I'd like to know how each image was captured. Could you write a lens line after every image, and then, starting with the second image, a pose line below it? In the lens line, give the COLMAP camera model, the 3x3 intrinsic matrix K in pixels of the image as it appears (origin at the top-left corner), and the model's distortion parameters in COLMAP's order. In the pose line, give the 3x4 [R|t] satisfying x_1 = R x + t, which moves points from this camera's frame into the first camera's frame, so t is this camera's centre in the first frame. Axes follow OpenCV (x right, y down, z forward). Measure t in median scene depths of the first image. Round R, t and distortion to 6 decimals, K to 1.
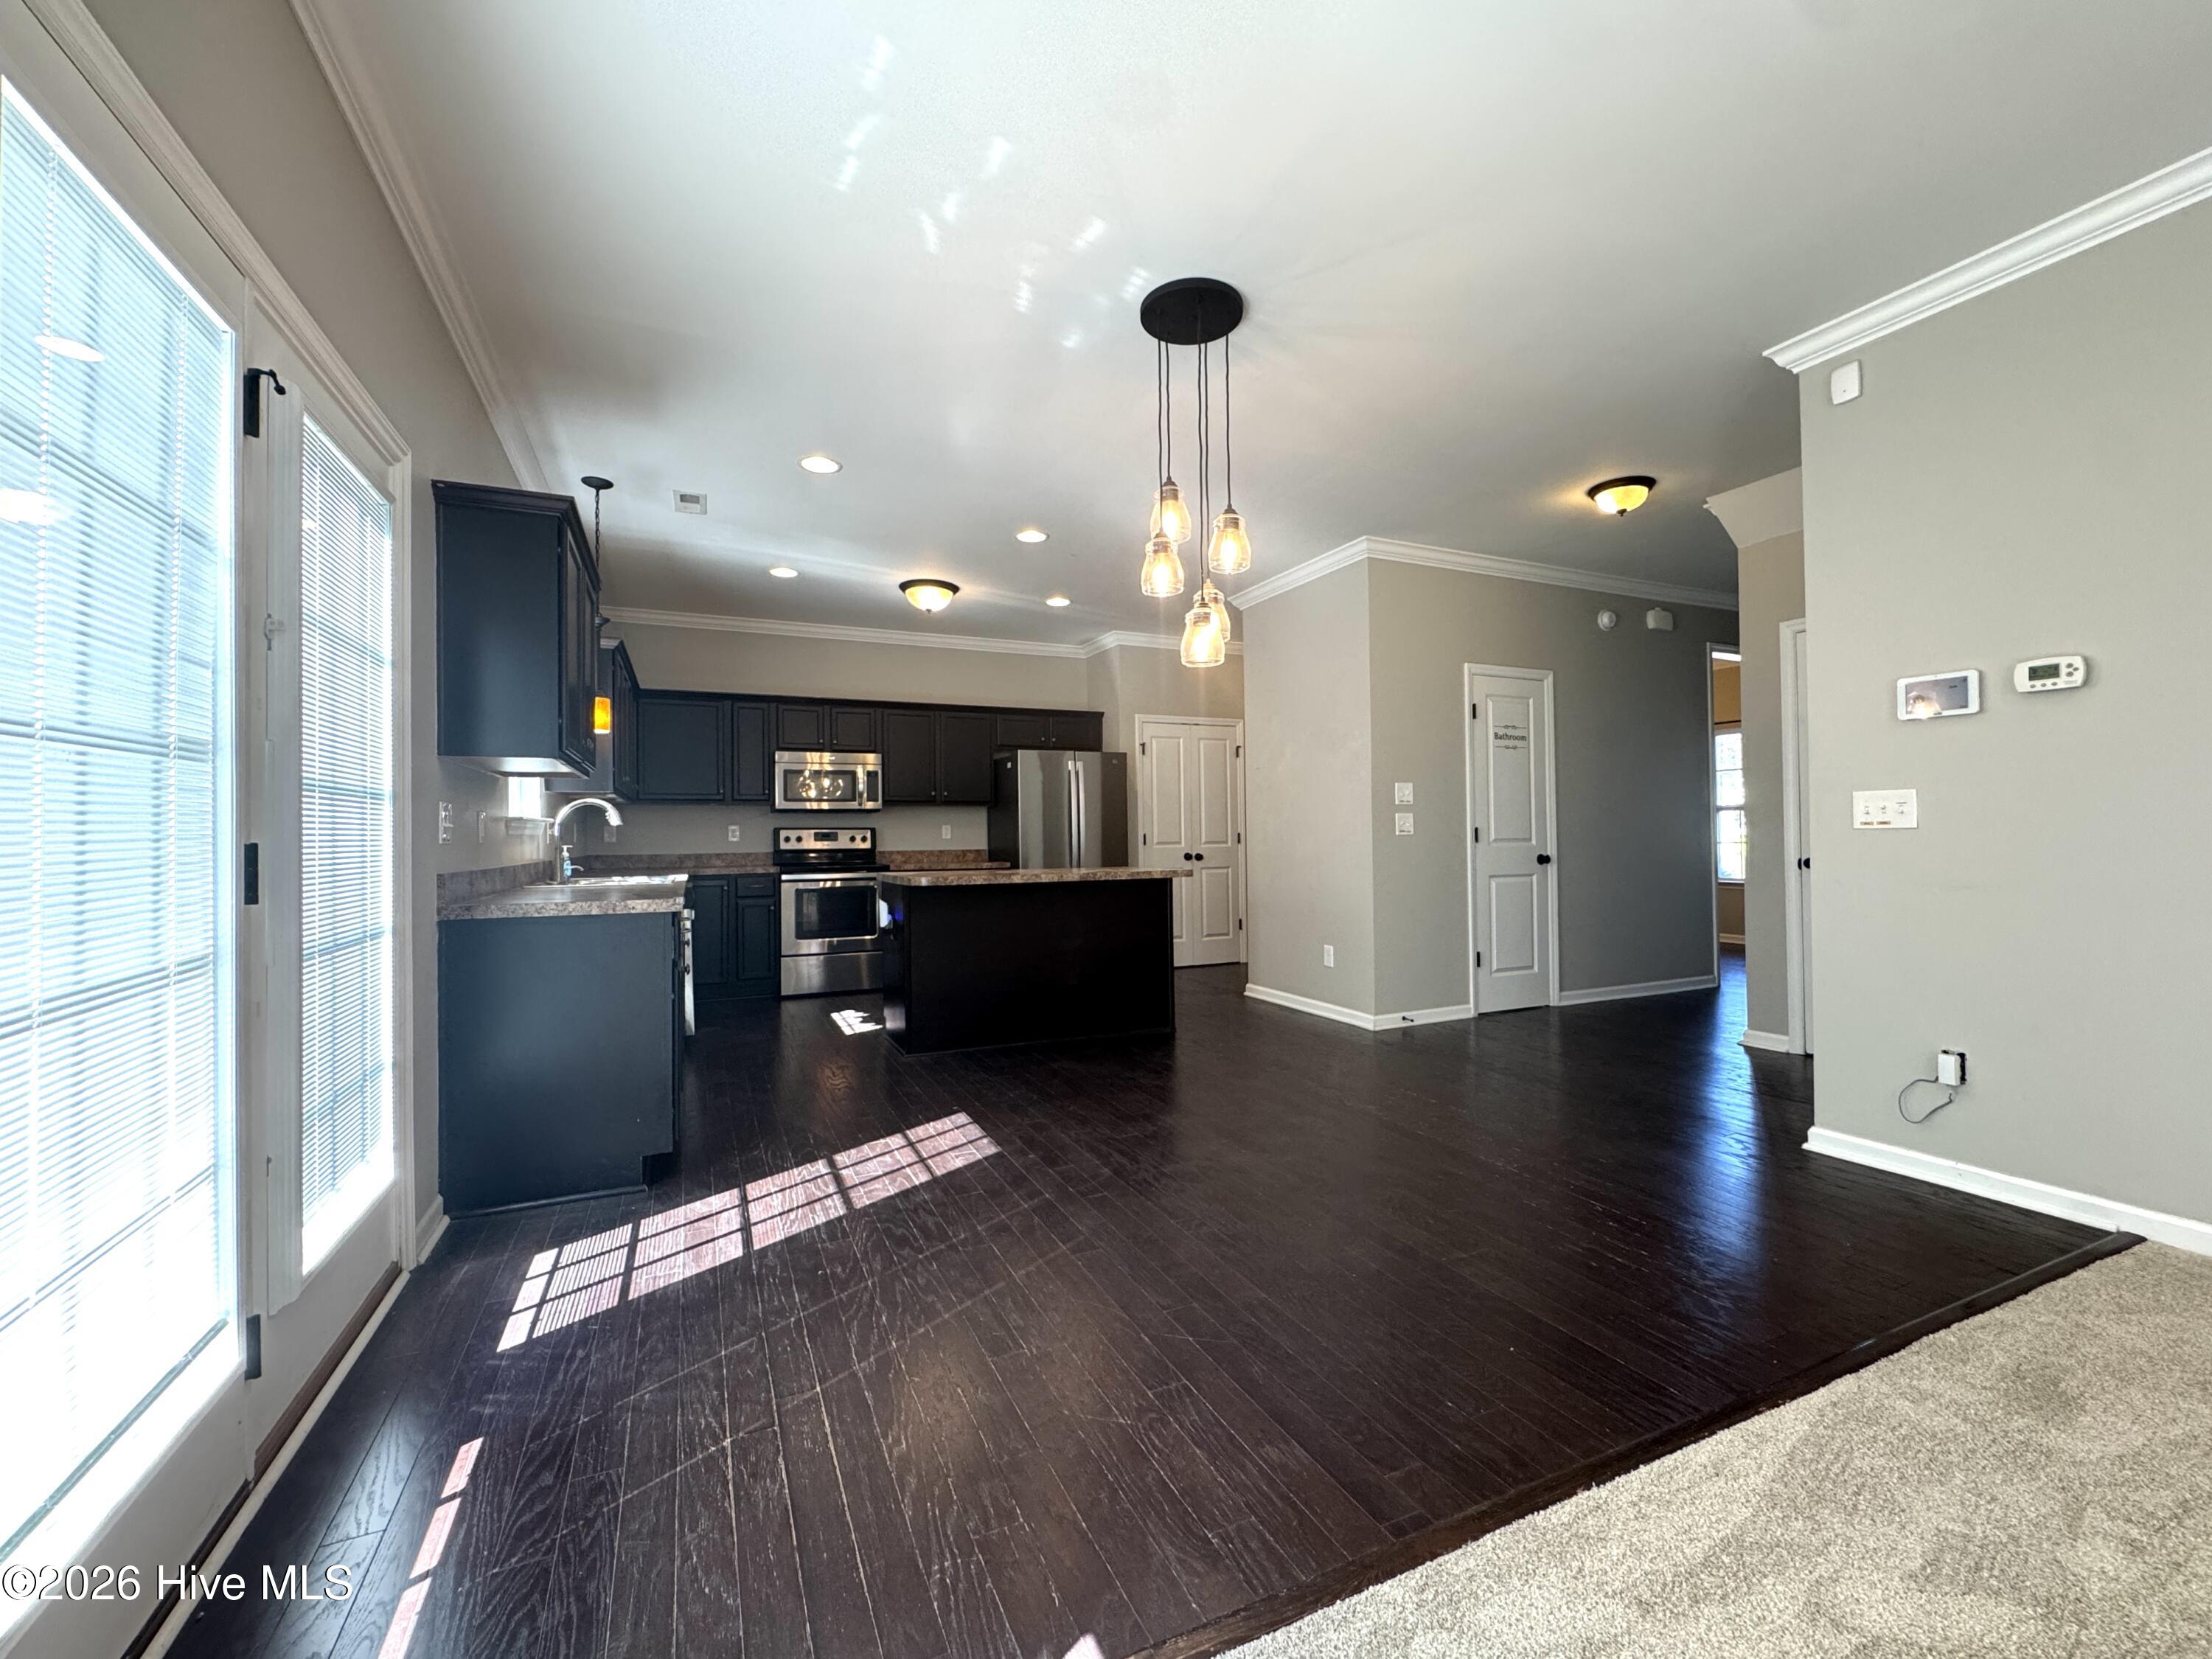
lens RADIAL K [[887.1, 0, 1103.9], [0, 887.1, 823.4], [0, 0, 1]] dist [-0.000381, 0.000299]
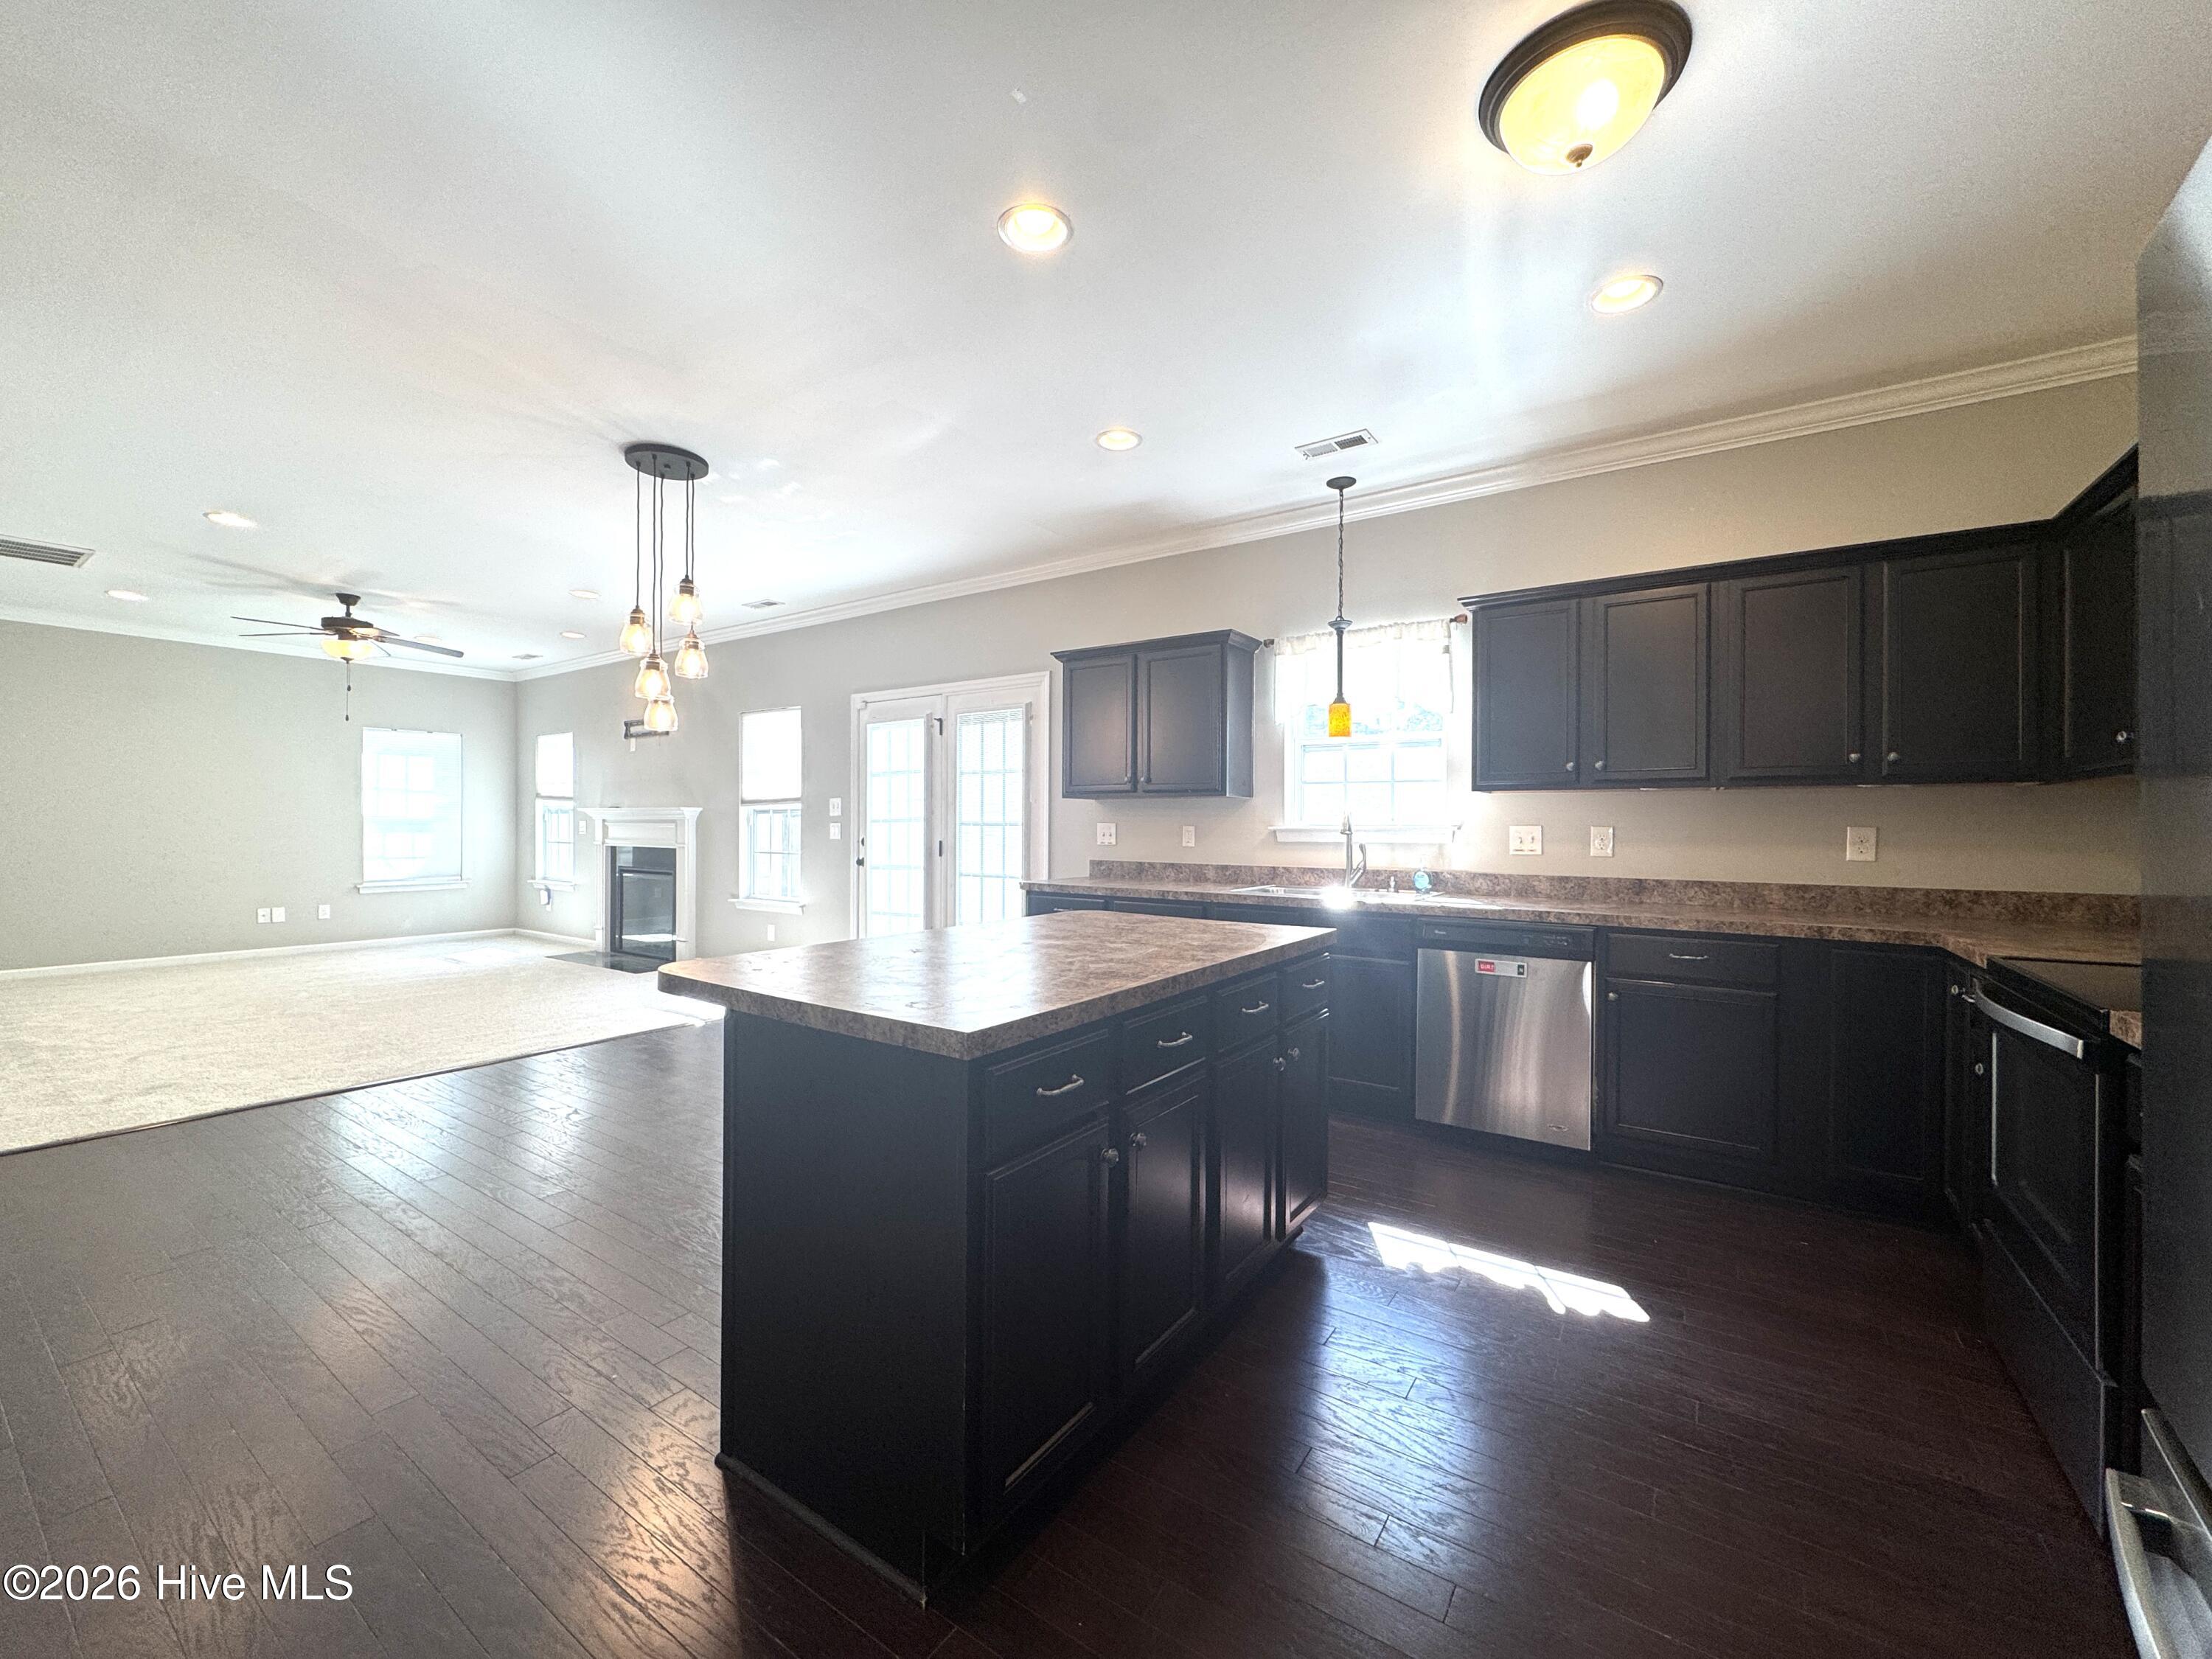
lens RADIAL K [[887.1, 0, 1103.9], [0, 887.1, 823.4], [0, 0, 1]] dist [-0.000381, 0.000299]
pose [[-0.861404, 0.003711, -0.507906, 0.237111], [0.005634, 0.999982, -0.002249, -0.026298], [0.507888, -0.004798, -0.861410, 2.810806]]
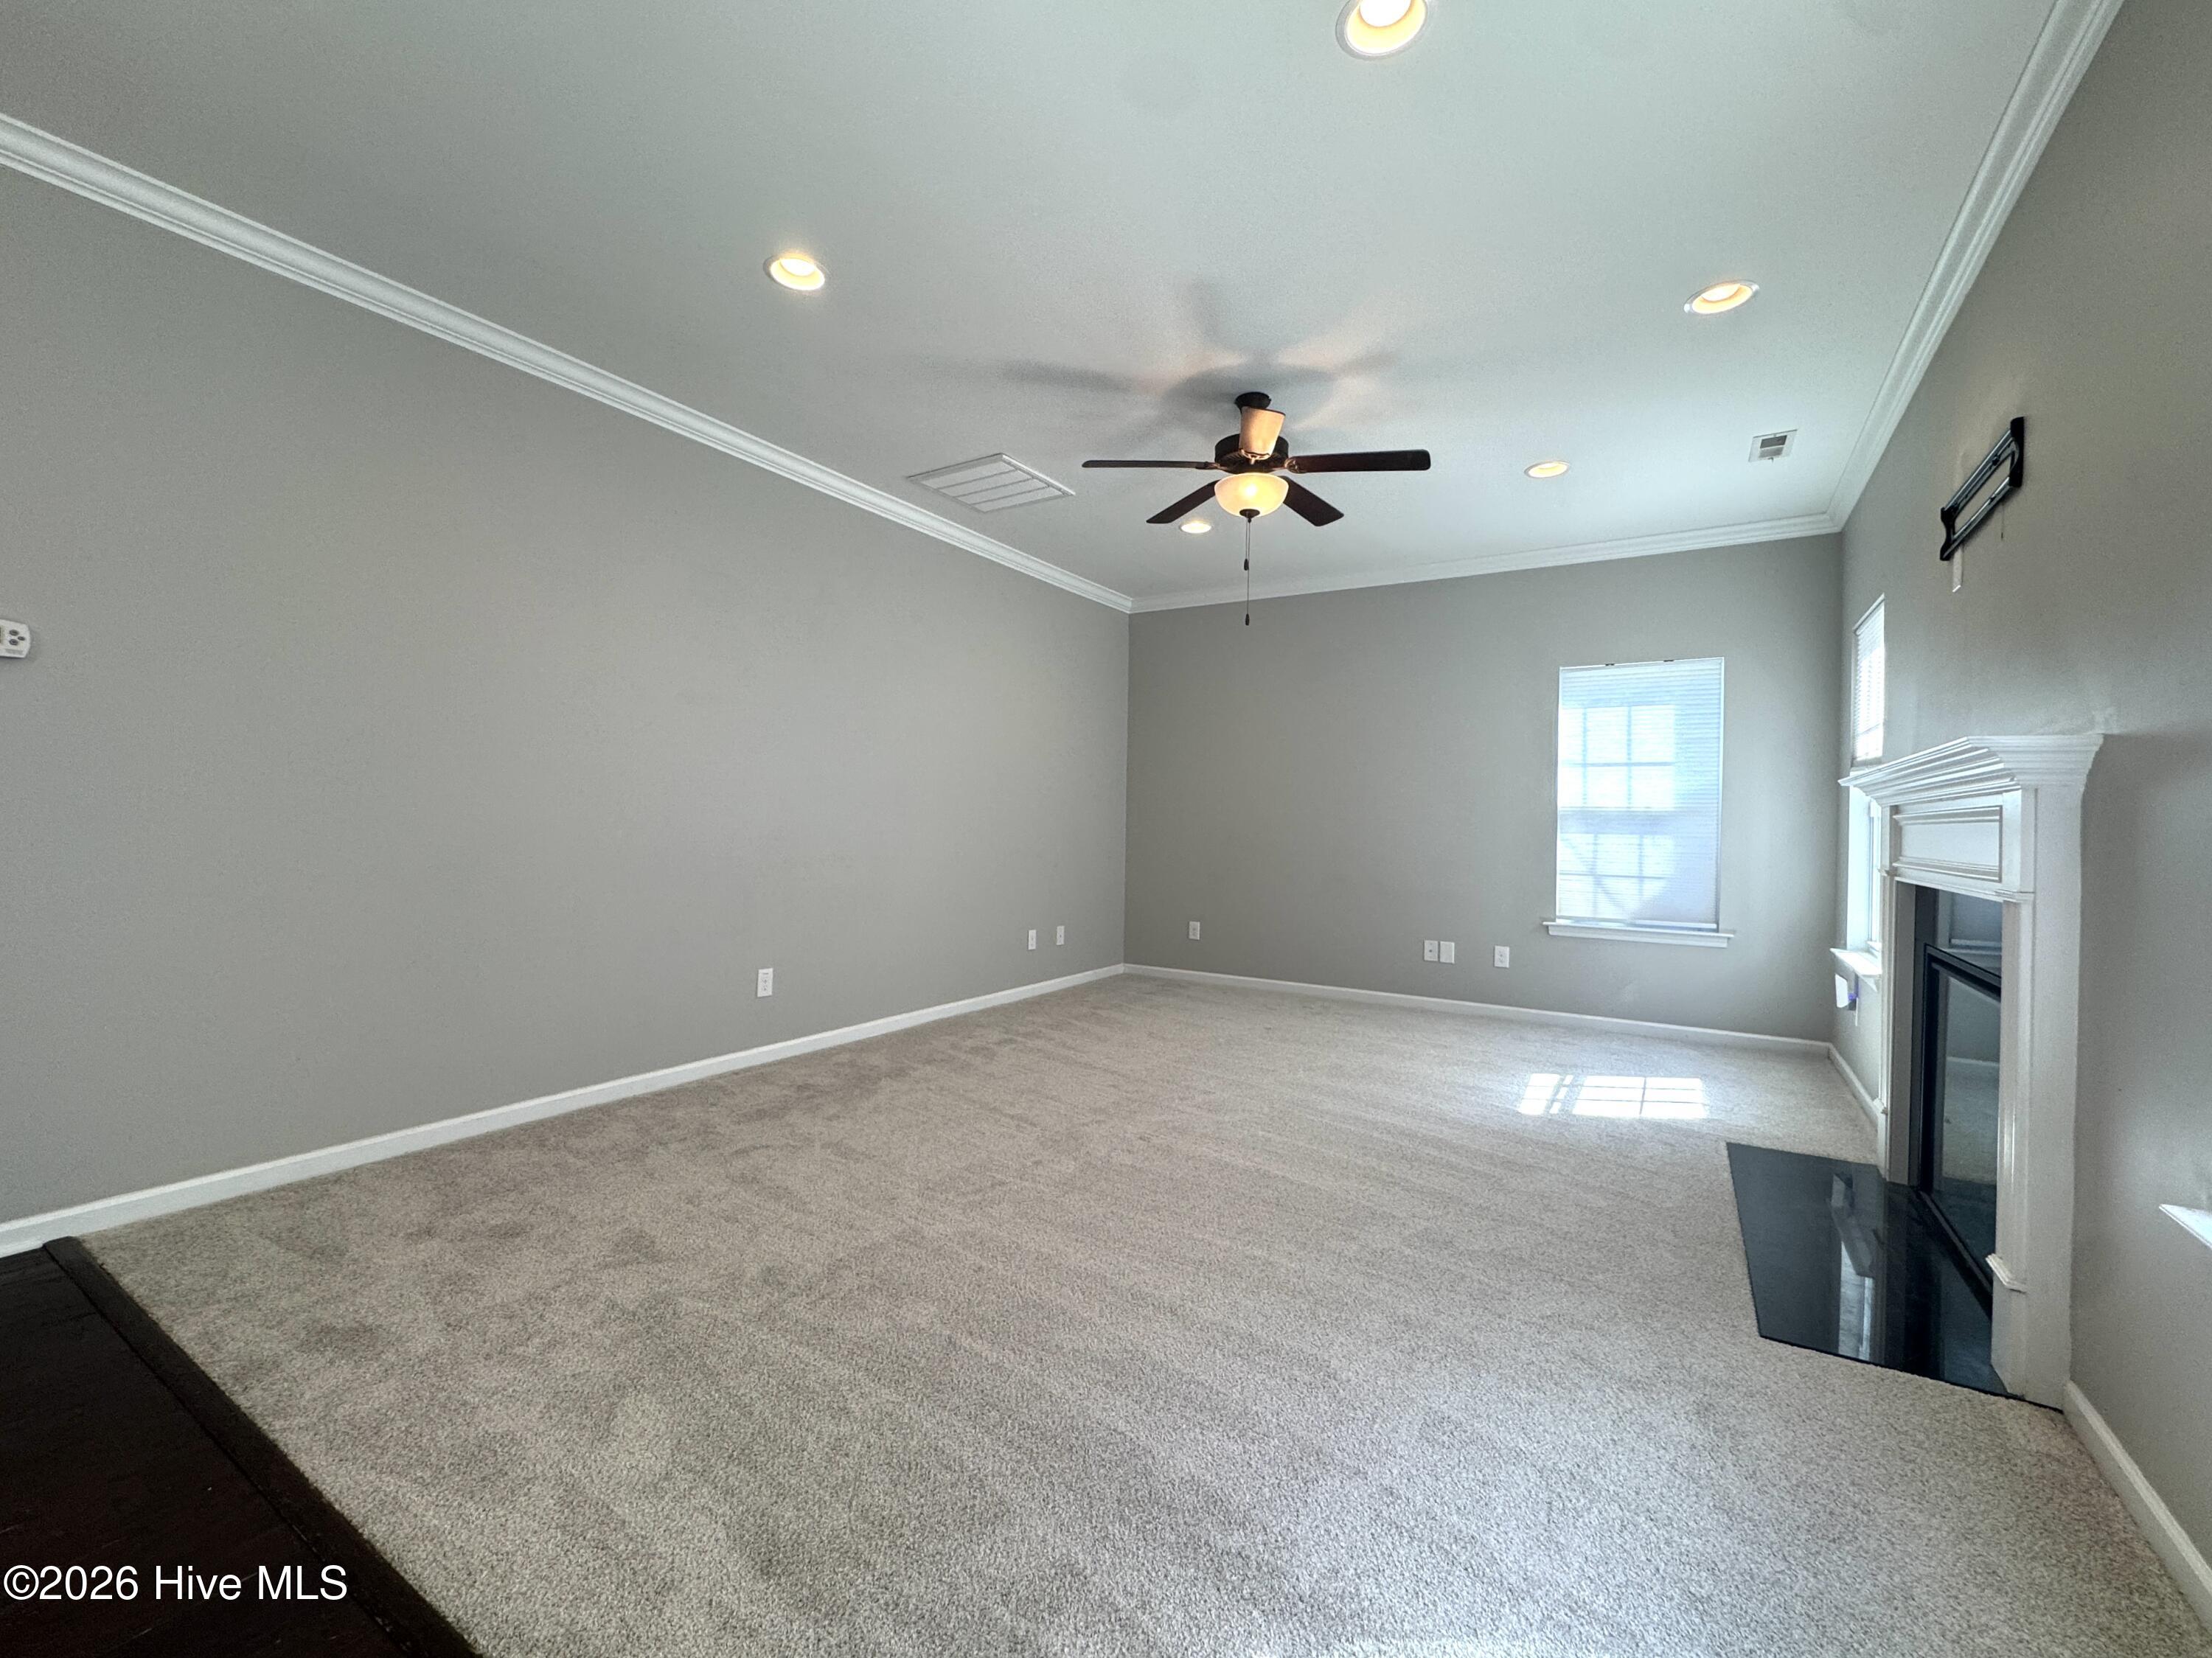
lens RADIAL K [[924.6, 0, 1103.2], [0, 924.6, 823.9], [0, 0, 1]] dist [-0.001835, 0.000013]
pose [[-0.546063, -0.004620, 0.837731, -0.279677], [-0.022175, 0.999714, -0.008941, -0.002843], [-0.837451, -0.023459, -0.546009, 0.590675]]
